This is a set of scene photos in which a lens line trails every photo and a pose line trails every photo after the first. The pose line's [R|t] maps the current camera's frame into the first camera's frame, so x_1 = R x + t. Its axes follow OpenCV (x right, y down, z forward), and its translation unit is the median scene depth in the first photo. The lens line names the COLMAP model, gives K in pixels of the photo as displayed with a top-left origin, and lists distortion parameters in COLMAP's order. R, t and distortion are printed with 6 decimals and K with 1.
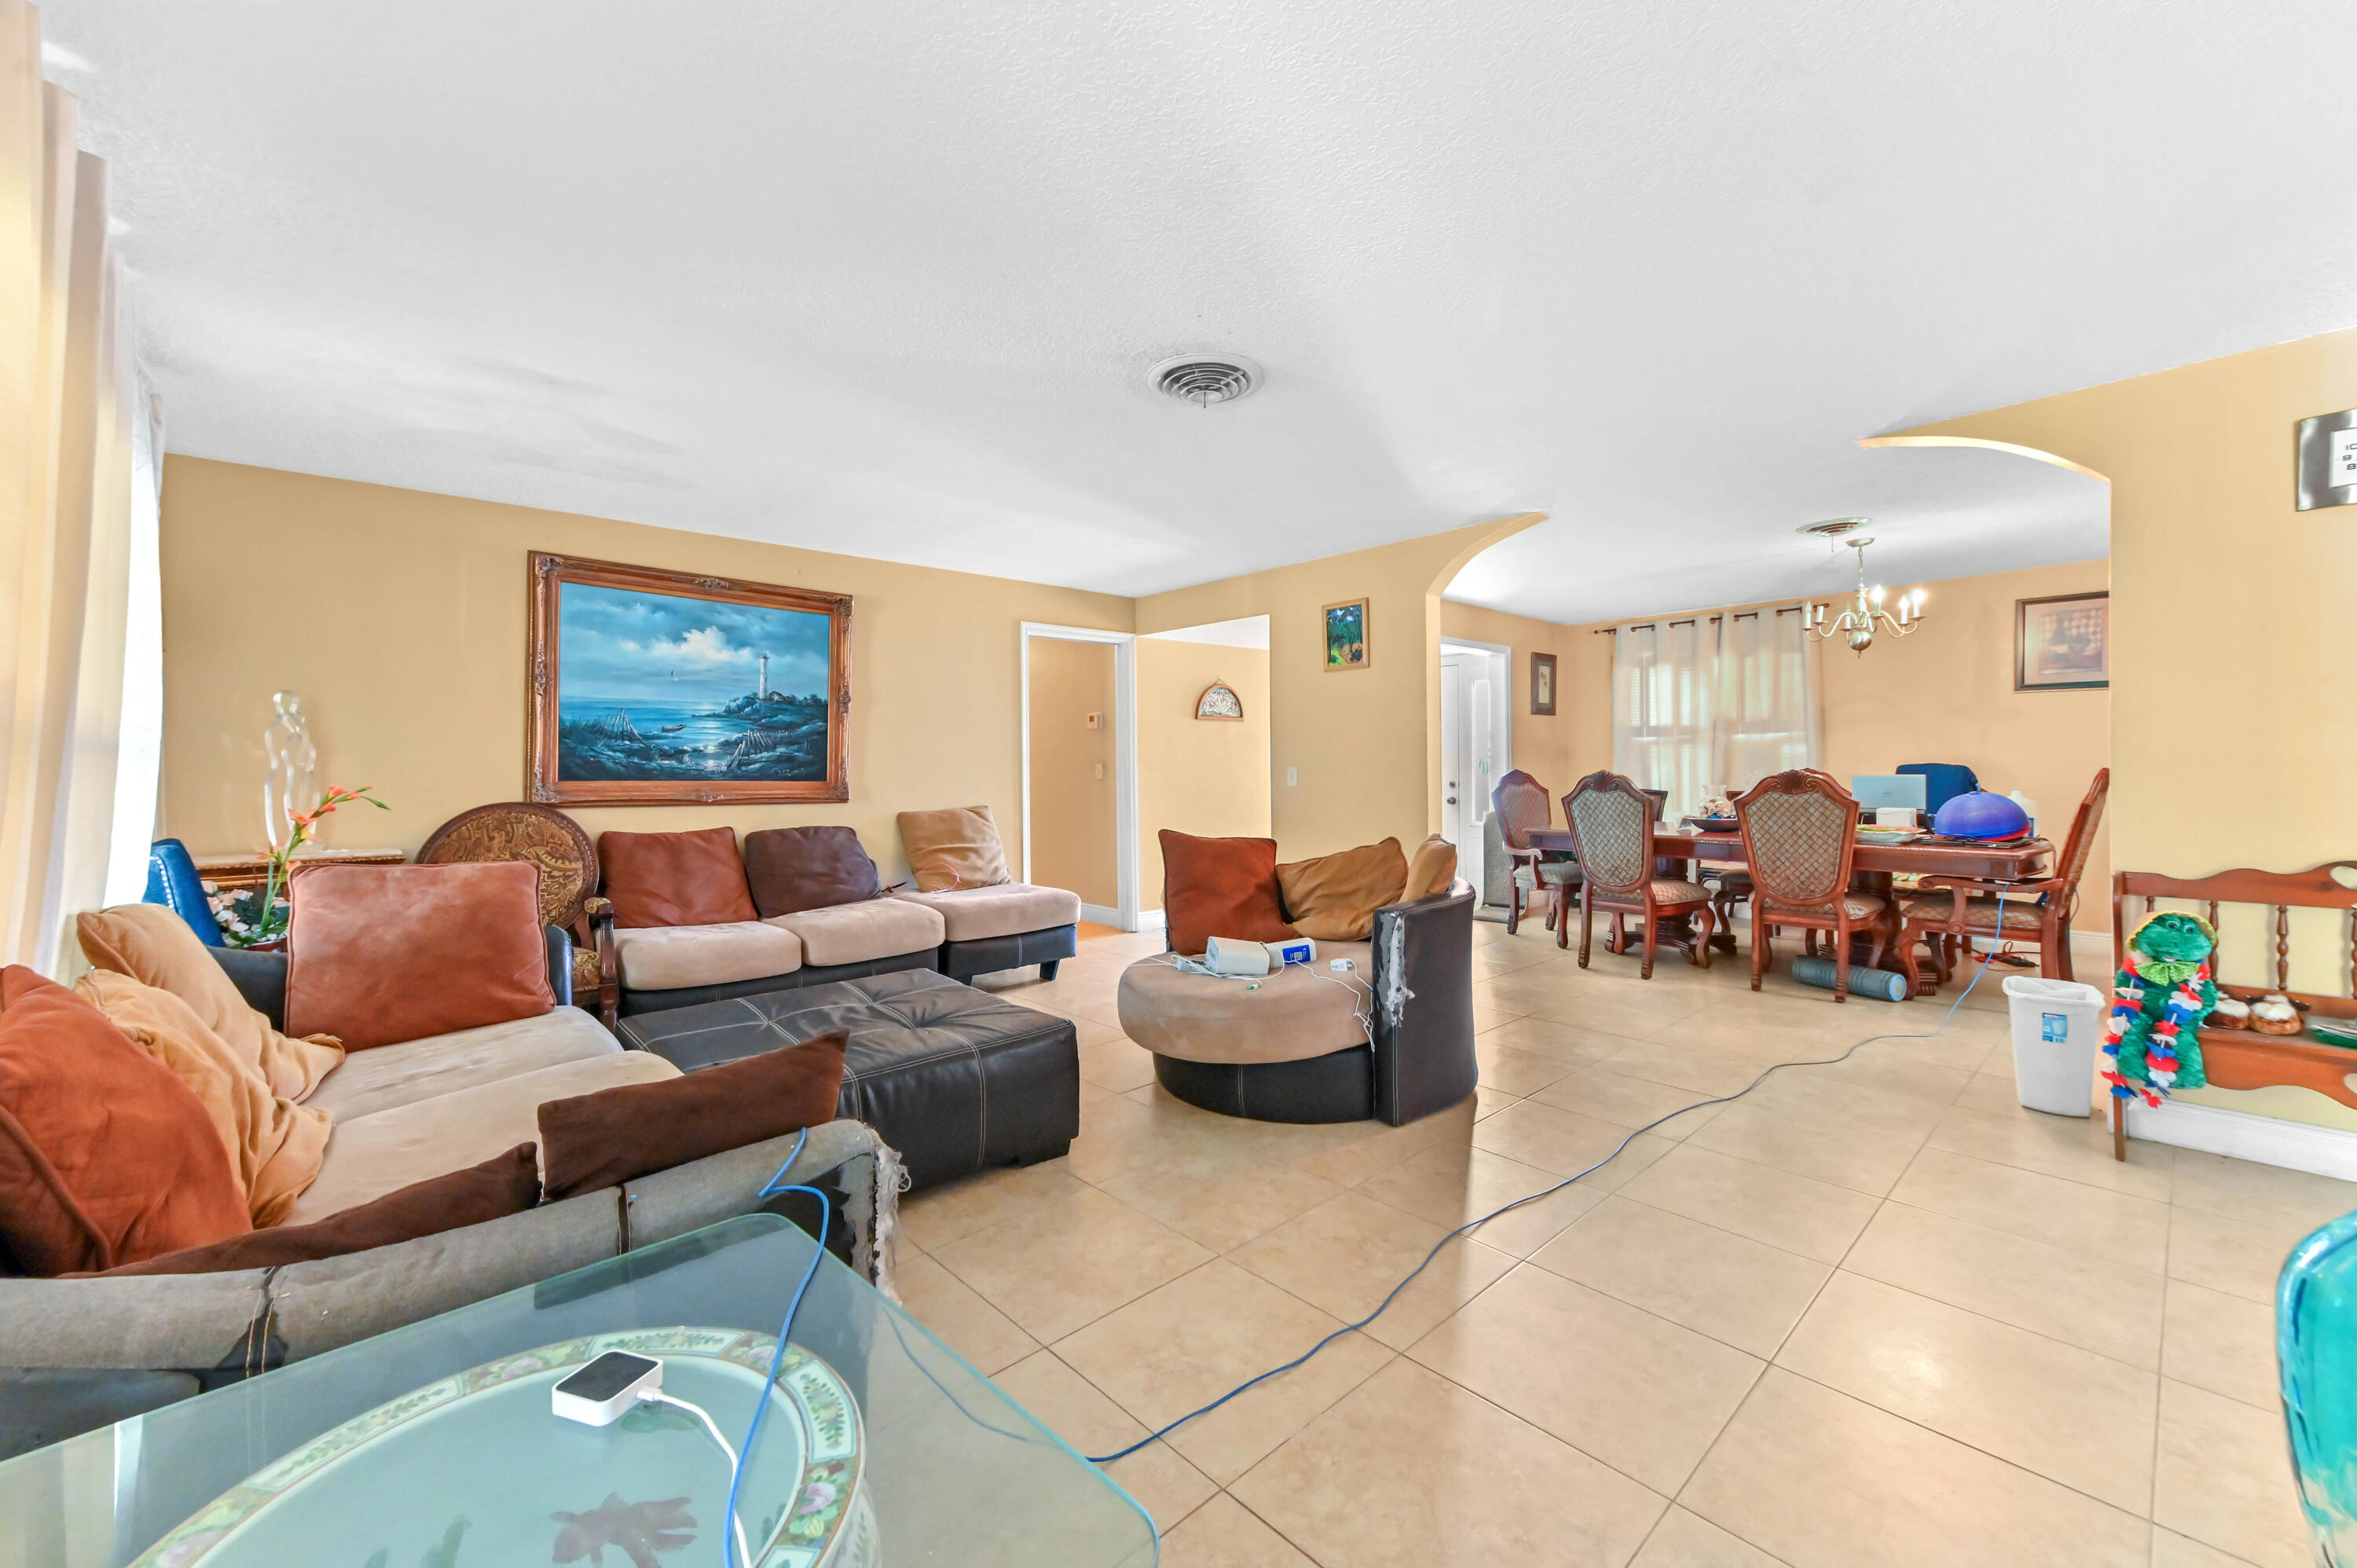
lens RADIAL K [[937.2, 0, 1178.1], [0, 937.2, 759.1], [0, 0, 1]] dist [0.016372, 0.000876]
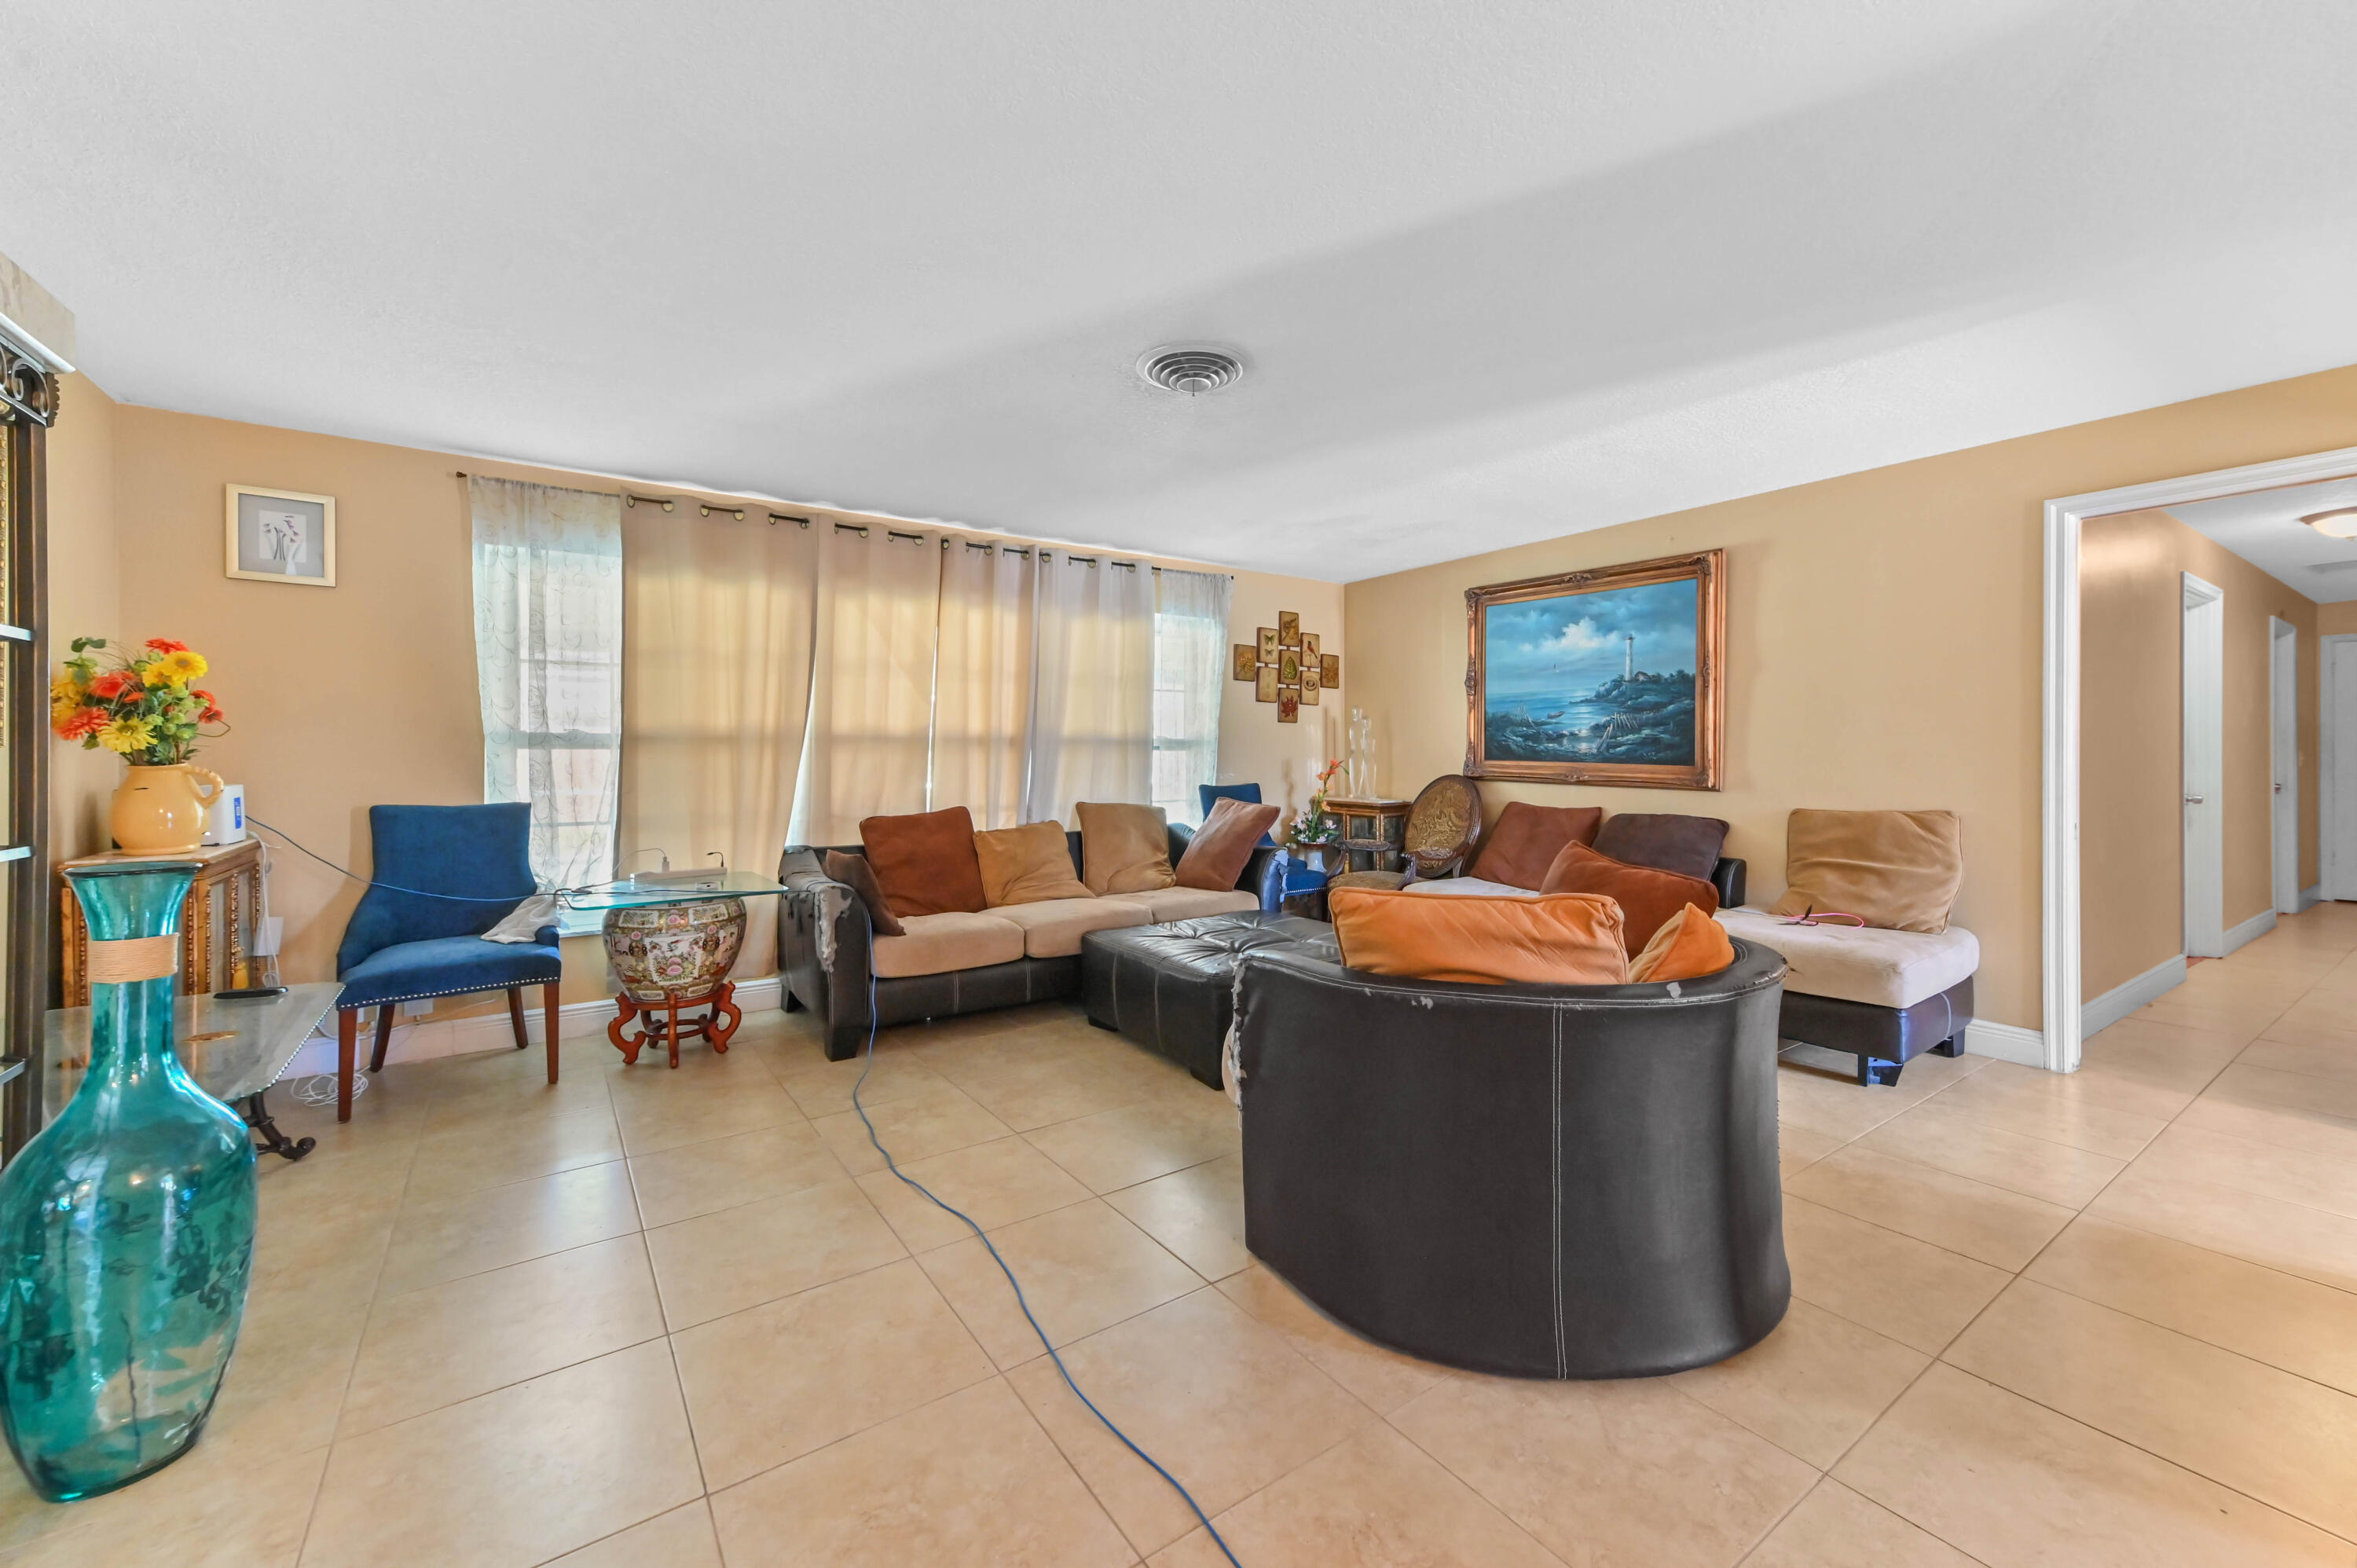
lens RADIAL K [[937.2, 0, 1157.2], [0, 937.2, 750.3], [0, 0, 1]] dist [0.016372, 0.000876]
pose [[-0.155638, 0.005883, -0.987797, 0.627803], [0.010351, 0.999937, 0.004324, -0.000289], [0.987760, -0.009551, -0.155690, 0.683004]]
